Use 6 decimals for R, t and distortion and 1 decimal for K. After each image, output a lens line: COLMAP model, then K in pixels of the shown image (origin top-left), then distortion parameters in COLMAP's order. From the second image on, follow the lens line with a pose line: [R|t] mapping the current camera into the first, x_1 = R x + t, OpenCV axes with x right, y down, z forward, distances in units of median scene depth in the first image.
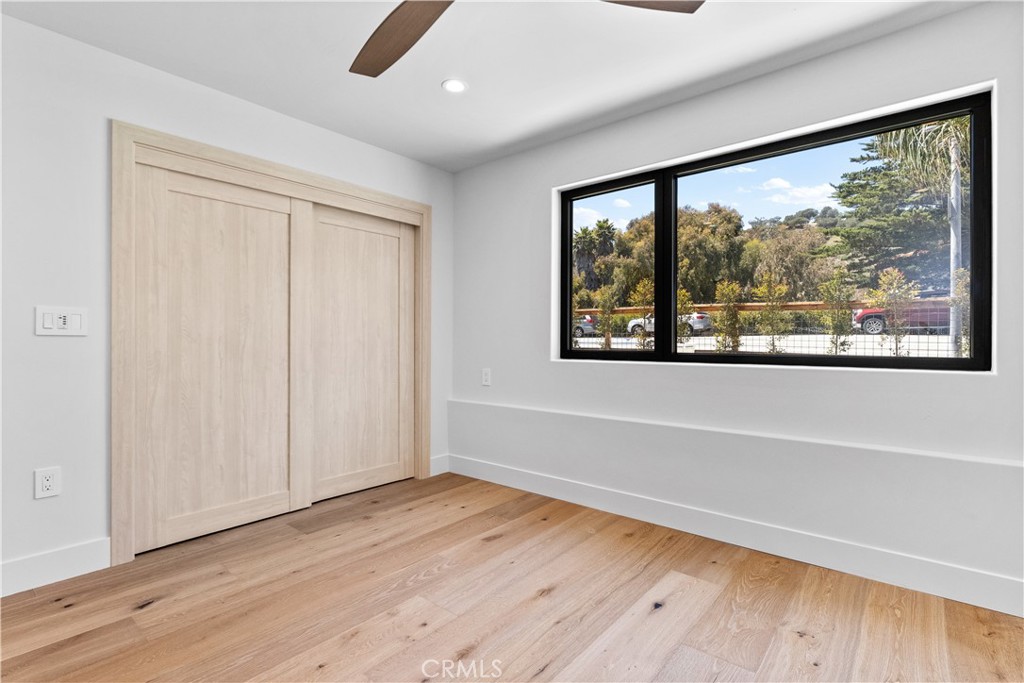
lens RADIAL K [[485.7, 0, 512.9], [0, 485.7, 338.8], [0, 0, 1]] dist [-0.003030, -0.000237]
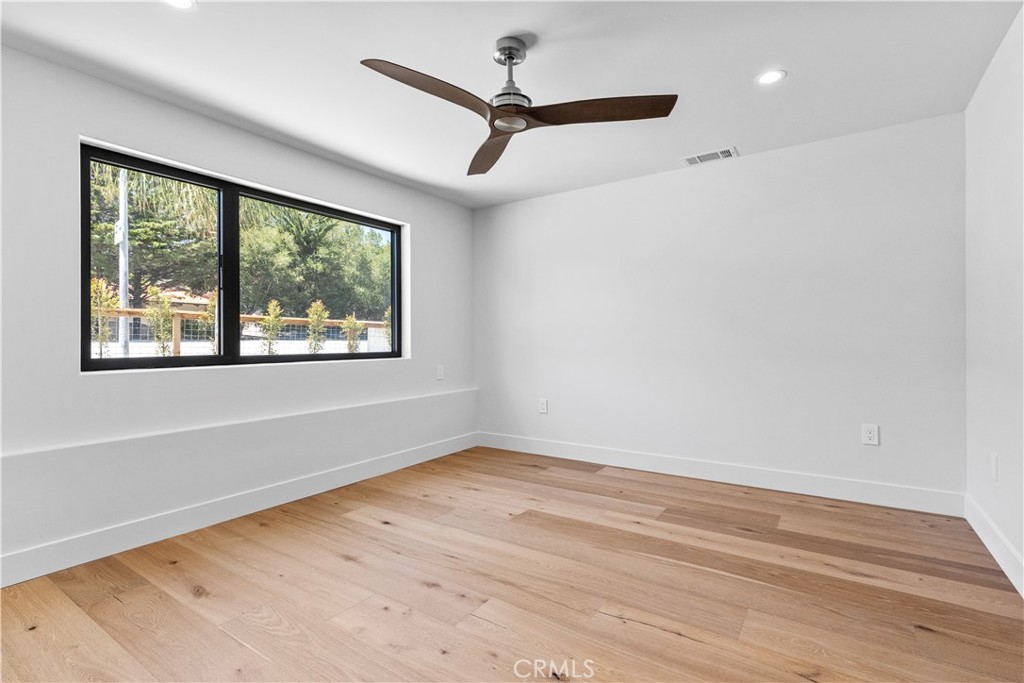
lens RADIAL K [[494.0, 0, 473.0], [0, 494.0, 341.1], [0, 0, 1]] dist [0.001111, 0.000007]
pose [[-0.057432, -0.000670, 0.998349, -0.894995], [0.001868, 0.999998, 0.000778, -0.005669], [-0.998348, 0.001910, -0.057430, 0.599182]]
